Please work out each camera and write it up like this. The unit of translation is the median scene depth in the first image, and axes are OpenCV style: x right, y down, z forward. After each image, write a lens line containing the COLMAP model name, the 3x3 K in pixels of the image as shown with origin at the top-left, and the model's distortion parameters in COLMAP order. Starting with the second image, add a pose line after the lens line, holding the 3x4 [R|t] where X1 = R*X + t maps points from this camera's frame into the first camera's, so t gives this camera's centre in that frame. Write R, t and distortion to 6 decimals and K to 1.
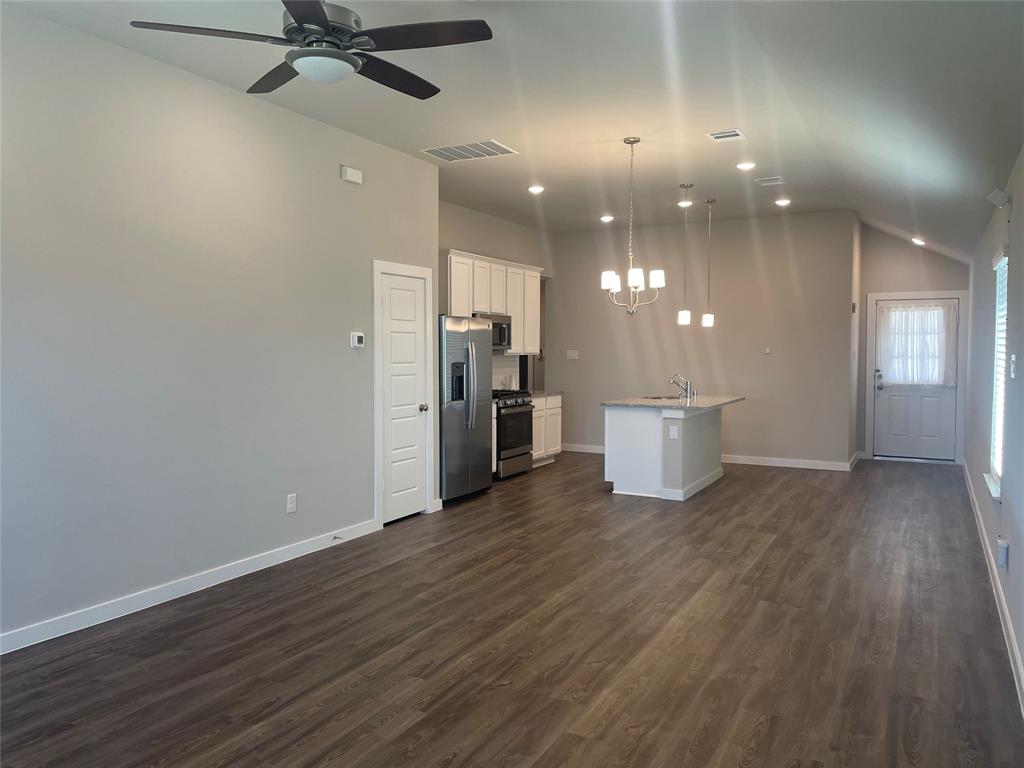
lens RADIAL K [[763.4, 0, 510.6], [0, 763.4, 377.2], [0, 0, 1]] dist [0.089565, -0.115341]
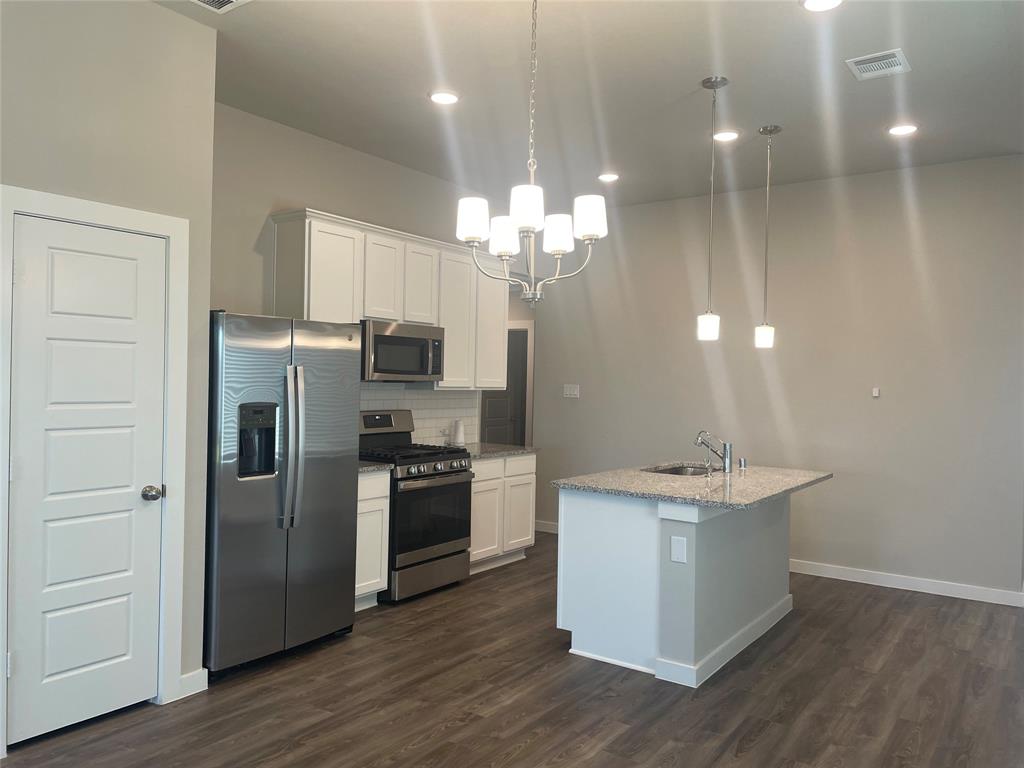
lens RADIAL K [[763.4, 0, 510.6], [0, 763.4, 377.2], [0, 0, 1]] dist [0.089565, -0.115341]
pose [[0.991949, 0.018801, -0.125234, 0.155305], [-0.024094, 0.998873, -0.040887, -0.017872], [0.124324, 0.043576, 0.991284, 0.449096]]
